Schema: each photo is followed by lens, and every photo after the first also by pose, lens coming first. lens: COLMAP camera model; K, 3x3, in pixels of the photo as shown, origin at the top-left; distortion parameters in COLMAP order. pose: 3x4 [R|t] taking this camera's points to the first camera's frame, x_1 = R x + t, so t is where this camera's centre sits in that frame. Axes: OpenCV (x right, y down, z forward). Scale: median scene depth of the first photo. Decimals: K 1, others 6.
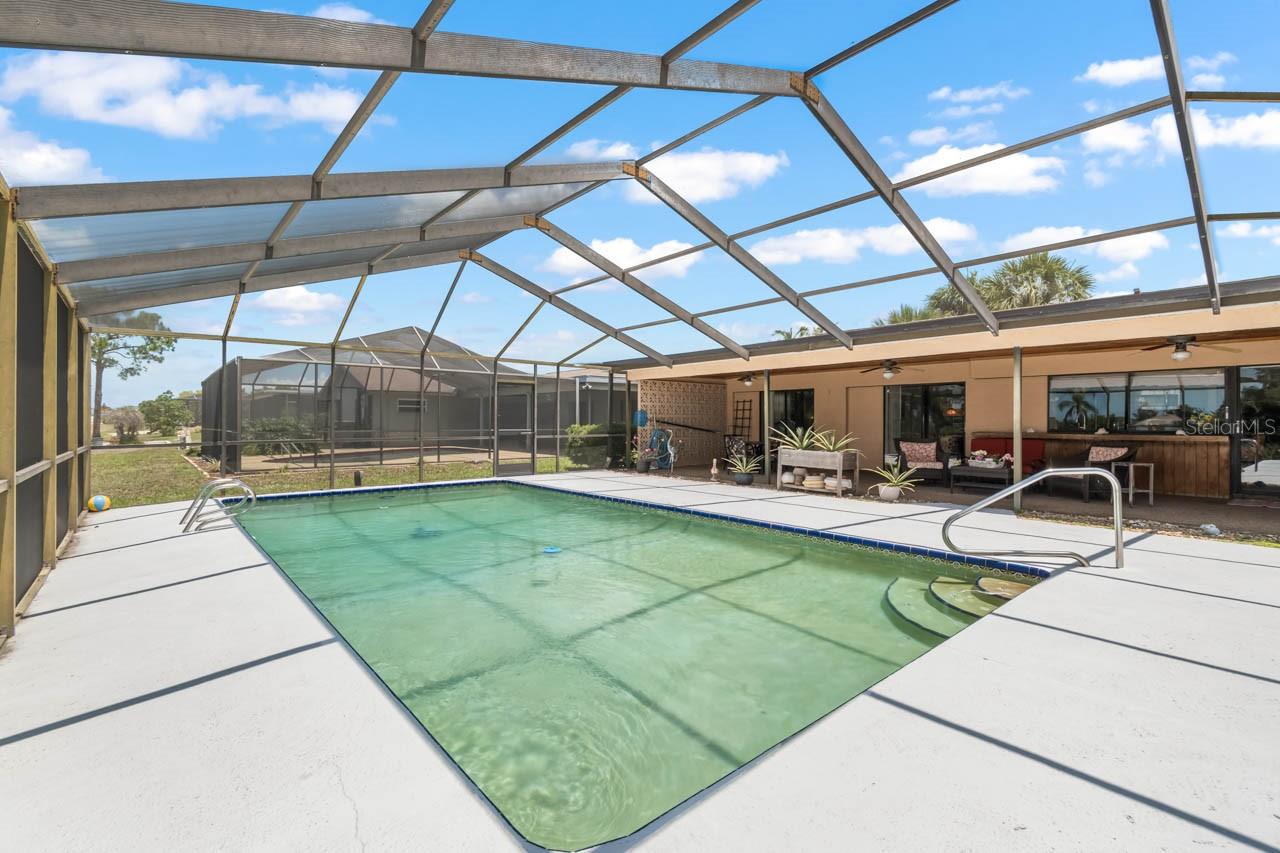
lens RADIAL K [[571.3, 0, 654.2], [0, 571.3, 421.5], [0, 0, 1]] dist [0.000377, 0.000260]
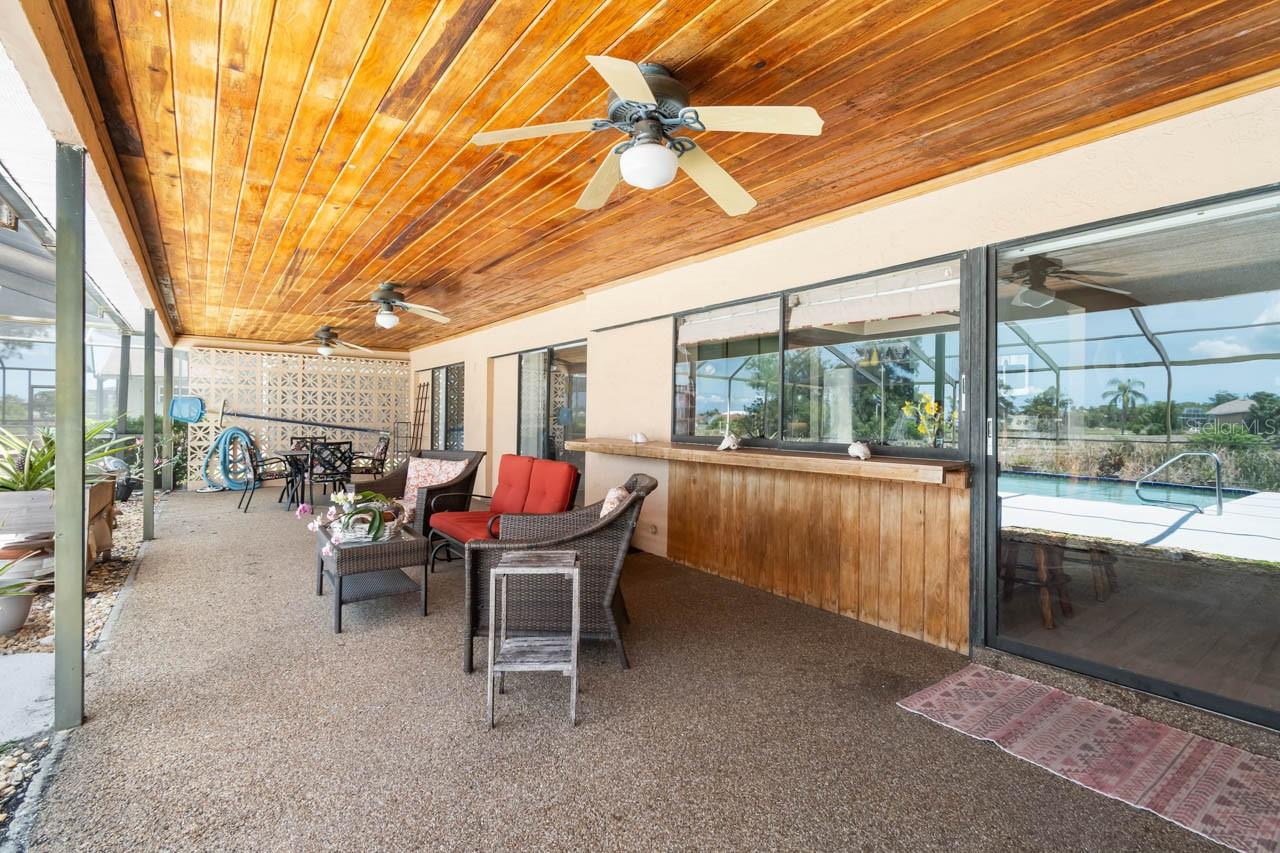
lens RADIAL K [[580.7, 0, 639.0], [0, 580.7, 414.2], [0, 0, 1]] dist [0.000948, 0.000337]
pose [[0.996851, -0.001513, -0.079277, 0.435489], [0.001793, 0.999992, 0.003458, -0.002118], [0.079271, -0.003589, 0.996847, 0.338310]]
